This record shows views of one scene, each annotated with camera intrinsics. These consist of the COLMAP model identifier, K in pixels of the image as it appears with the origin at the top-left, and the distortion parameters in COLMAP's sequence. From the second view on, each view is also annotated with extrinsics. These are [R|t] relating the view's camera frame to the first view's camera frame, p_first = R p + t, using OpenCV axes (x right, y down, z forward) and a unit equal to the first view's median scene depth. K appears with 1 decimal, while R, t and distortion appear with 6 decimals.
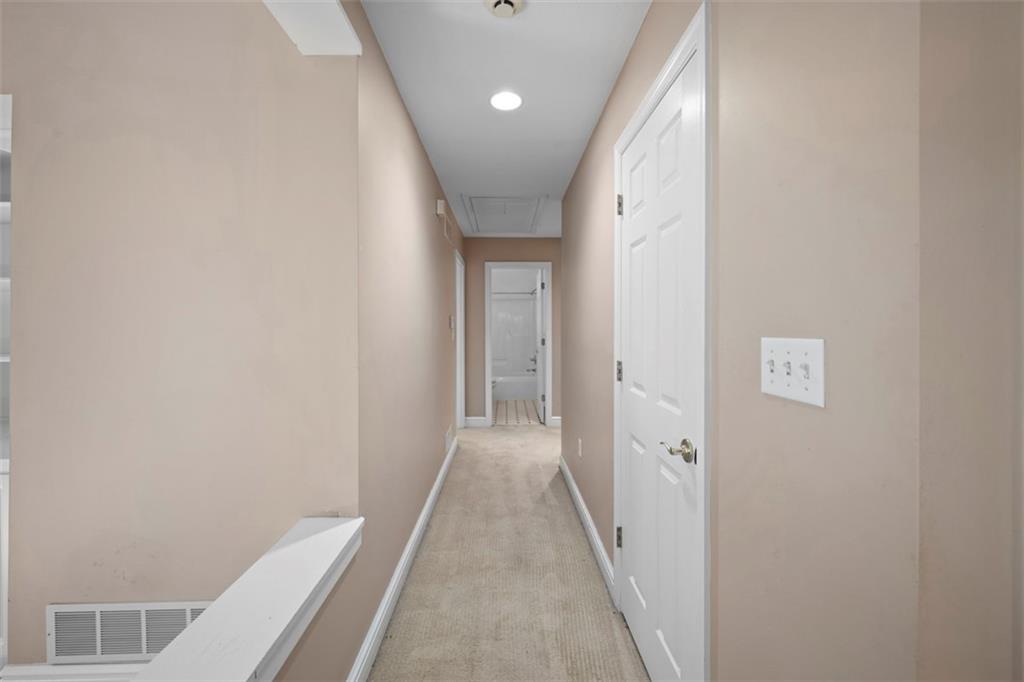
lens RADIAL K [[401.3, 0, 512.5], [0, 401.3, 337.9], [0, 0, 1]] dist [0.001645, -0.000007]
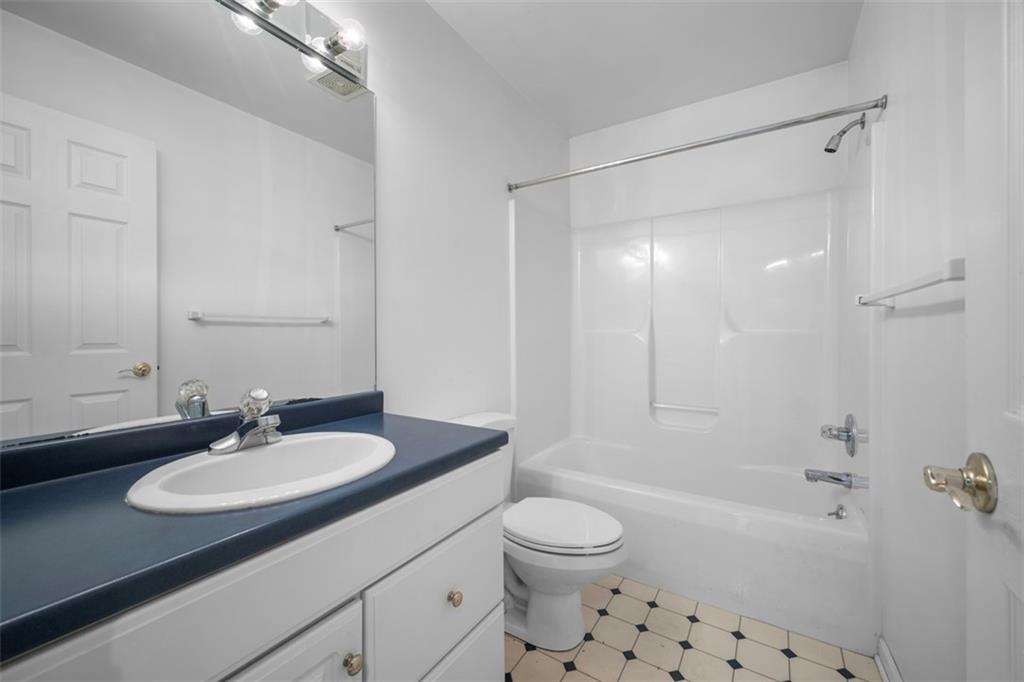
lens RADIAL K [[401.3, 0, 511.6], [0, 401.3, 336.9], [0, 0, 1]] dist [0.001645, -0.000007]
pose [[0.831572, 0.002065, -0.555413, 0.021821], [-0.006120, 0.999966, -0.005445, -0.000391], [0.555383, 0.007927, 0.831557, 0.696631]]
